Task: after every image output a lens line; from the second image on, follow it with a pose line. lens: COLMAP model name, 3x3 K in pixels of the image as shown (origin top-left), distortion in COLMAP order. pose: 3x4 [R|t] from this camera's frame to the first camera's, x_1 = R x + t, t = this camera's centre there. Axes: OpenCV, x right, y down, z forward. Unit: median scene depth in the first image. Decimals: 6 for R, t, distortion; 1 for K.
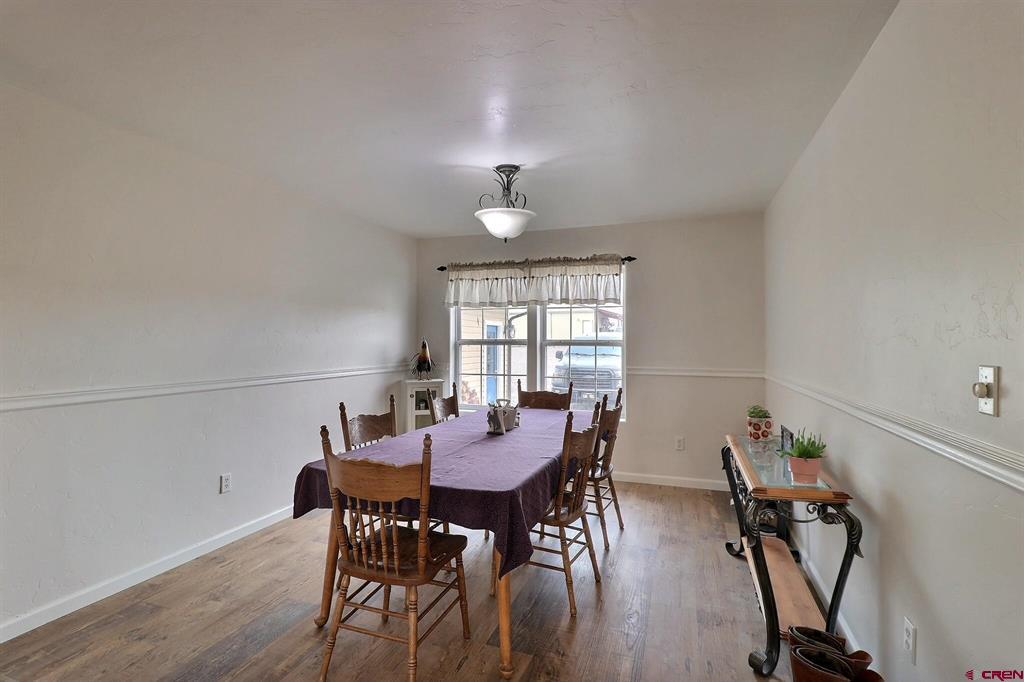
lens RADIAL K [[489.8, 0, 510.6], [0, 489.8, 336.0], [0, 0, 1]] dist [0.002401, -0.011284]
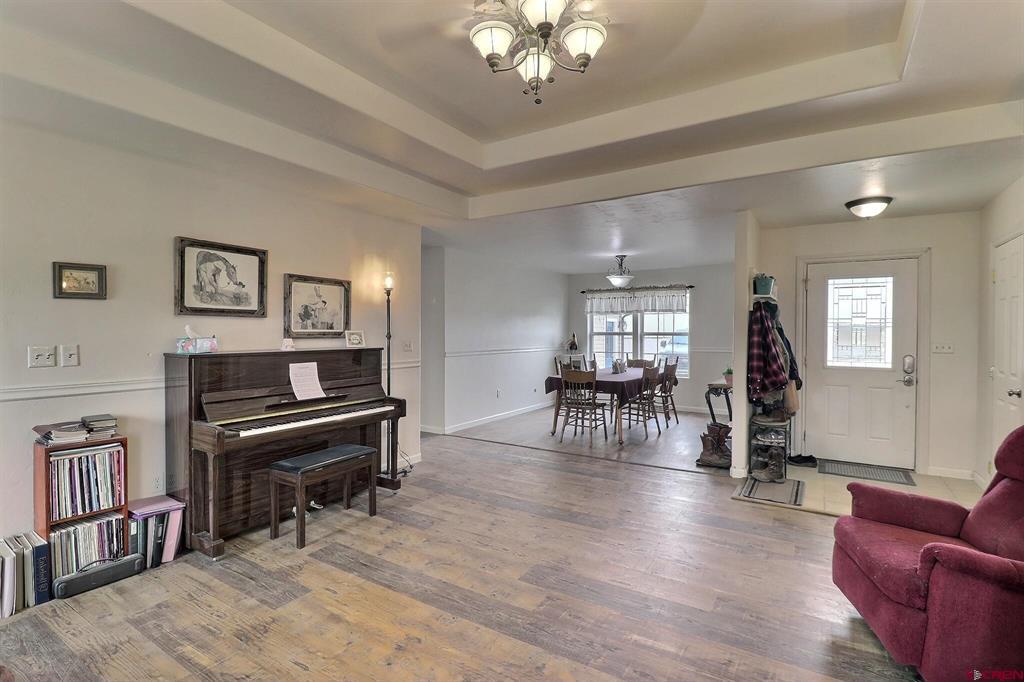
lens RADIAL K [[489.8, 0, 510.6], [0, 489.8, 336.0], [0, 0, 1]] dist [0.002401, -0.011284]
pose [[0.974151, -0.002386, -0.225885, 0.004684], [0.006221, 0.999848, 0.016267, -0.010306], [0.225812, -0.017252, 0.974018, -0.823938]]
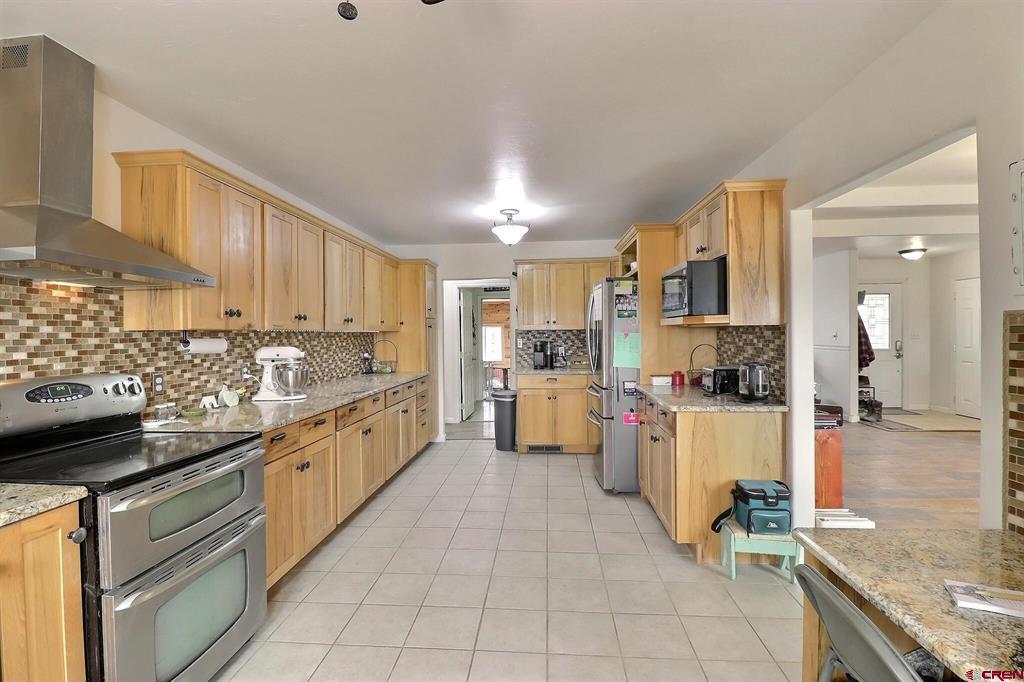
lens RADIAL K [[489.8, 0, 510.6], [0, 489.8, 336.0], [0, 0, 1]] dist [0.002401, -0.011284]
pose [[0.958225, -0.020706, 0.285266, -1.132967], [0.015968, 0.999693, 0.018926, -0.019205], [-0.285571, -0.013580, 0.958261, -0.906838]]
